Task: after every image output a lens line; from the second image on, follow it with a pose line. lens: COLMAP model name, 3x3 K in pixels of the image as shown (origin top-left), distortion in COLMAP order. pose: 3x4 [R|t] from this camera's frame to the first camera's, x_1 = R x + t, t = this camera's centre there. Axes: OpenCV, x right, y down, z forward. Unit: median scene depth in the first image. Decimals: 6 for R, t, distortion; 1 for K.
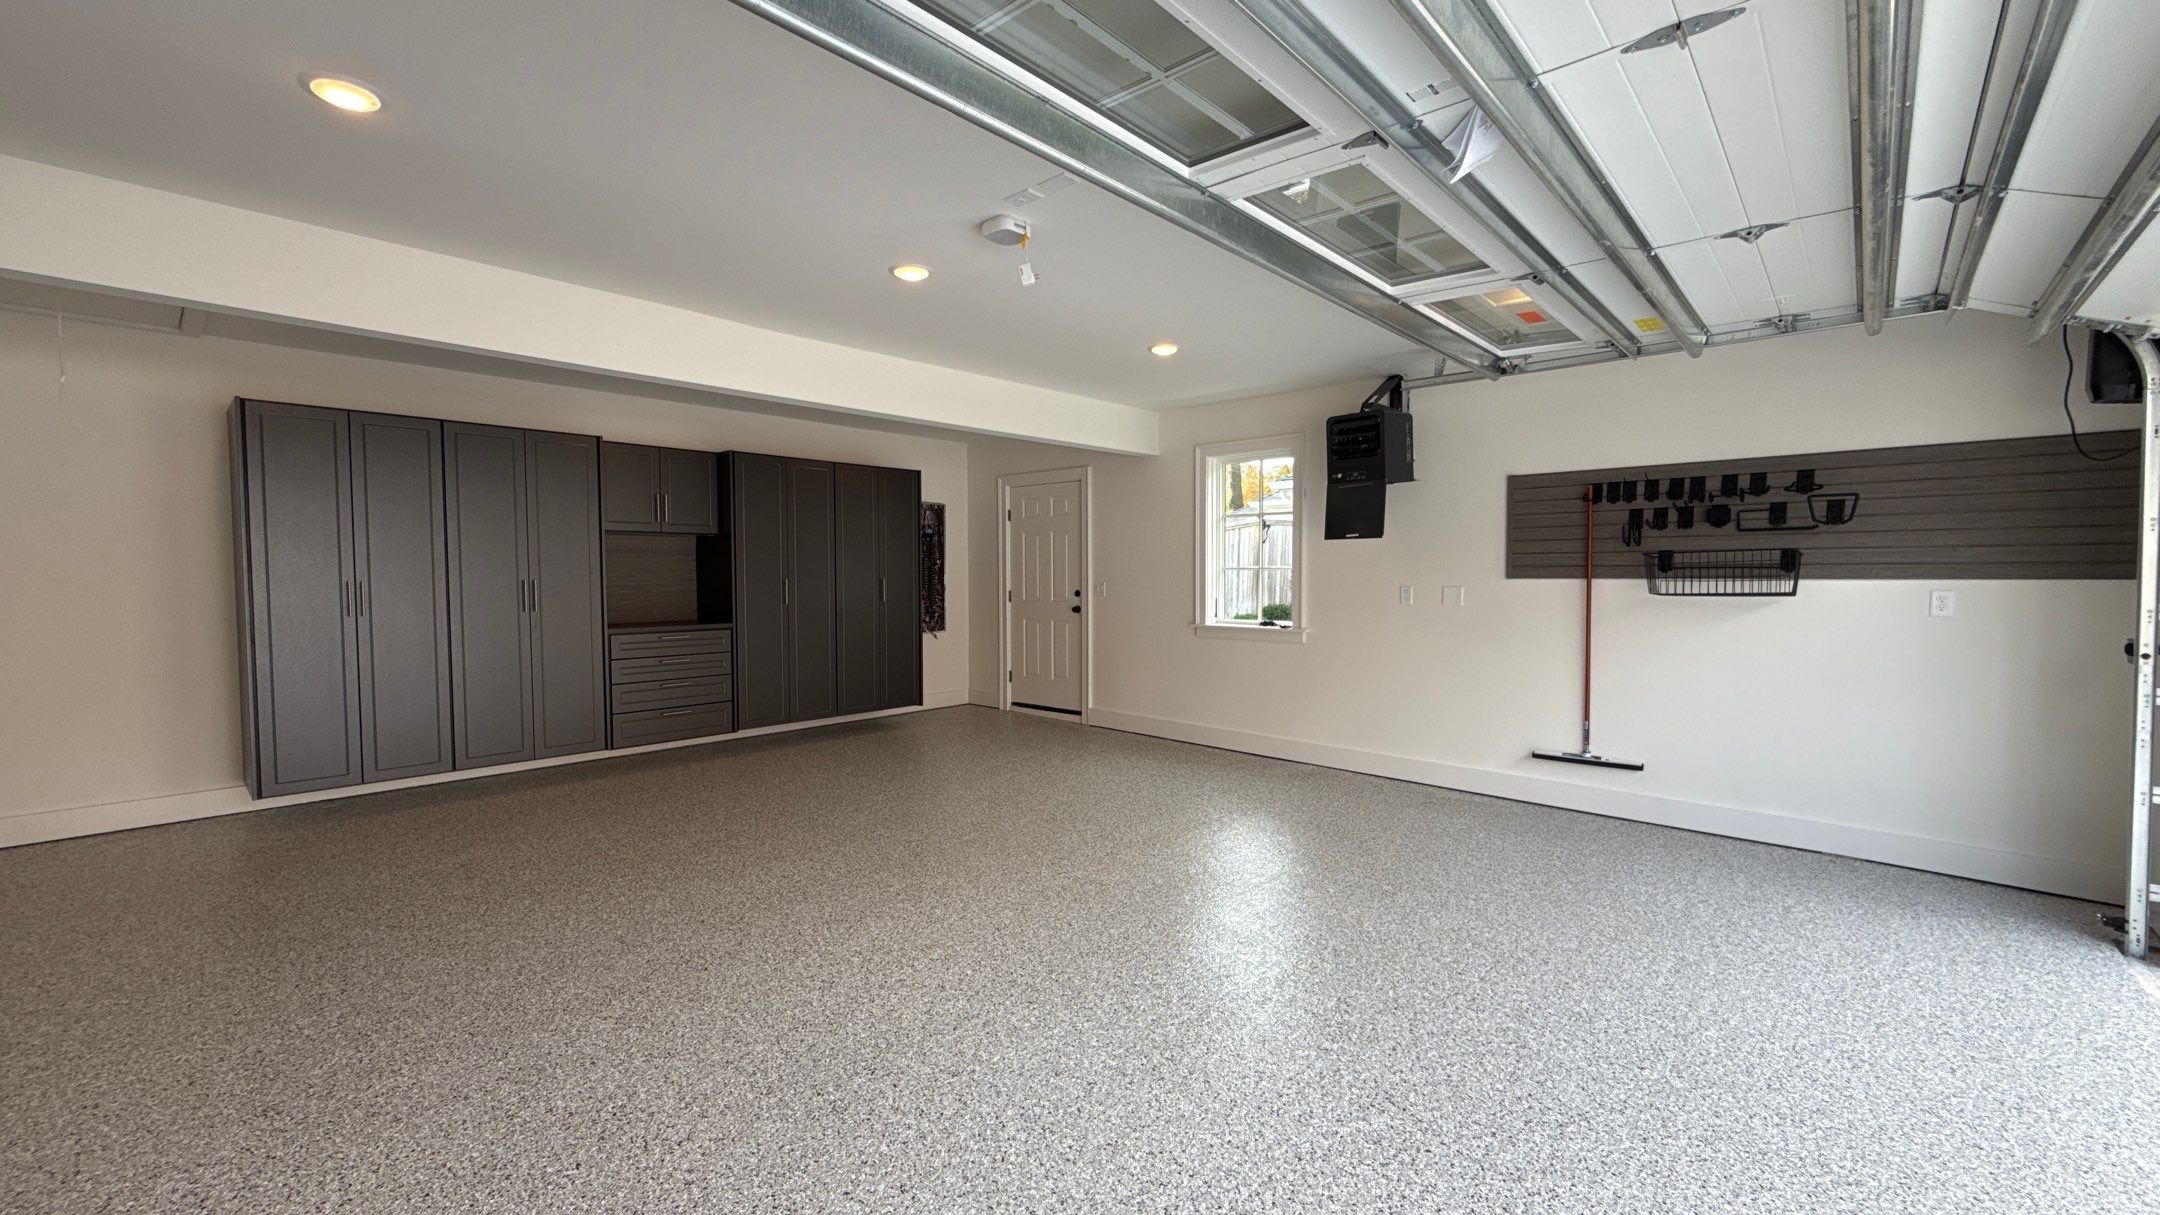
lens RADIAL K [[860.5, 0, 1083.1], [0, 860.5, 605.0], [0, 0, 1]] dist [0.000697, -0.000372]
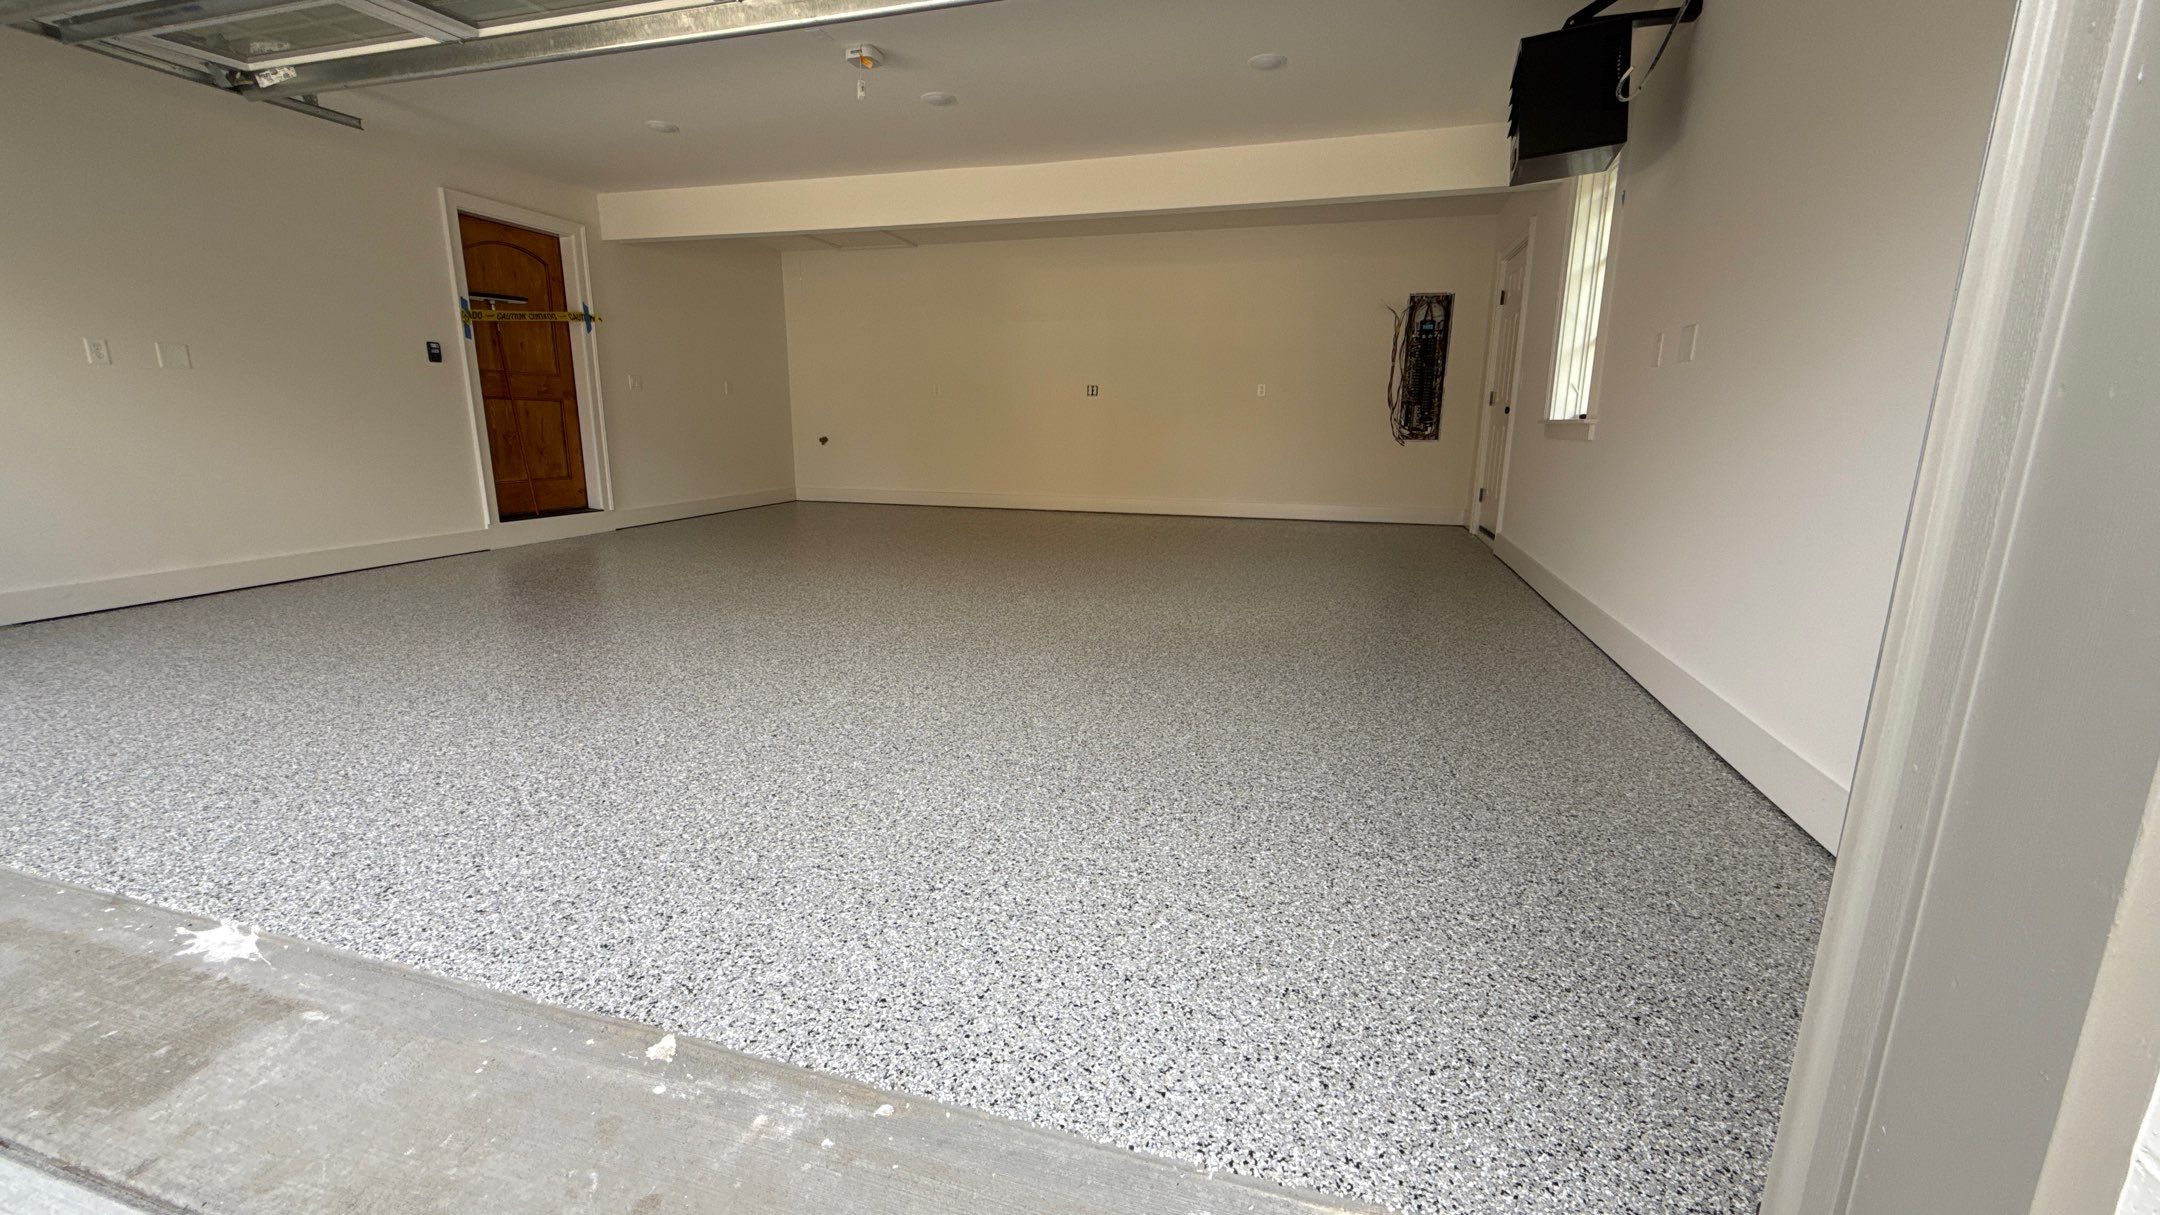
lens RADIAL K [[860.5, 0, 1078.2], [0, 860.5, 607.9], [0, 0, 1]] dist [0.000697, -0.000372]
pose [[0.435782, 0.196277, -0.878390, 0.677488], [-0.045441, 0.979486, 0.196323, 0.056344], [0.898905, -0.045639, 0.435761, 0.339829]]
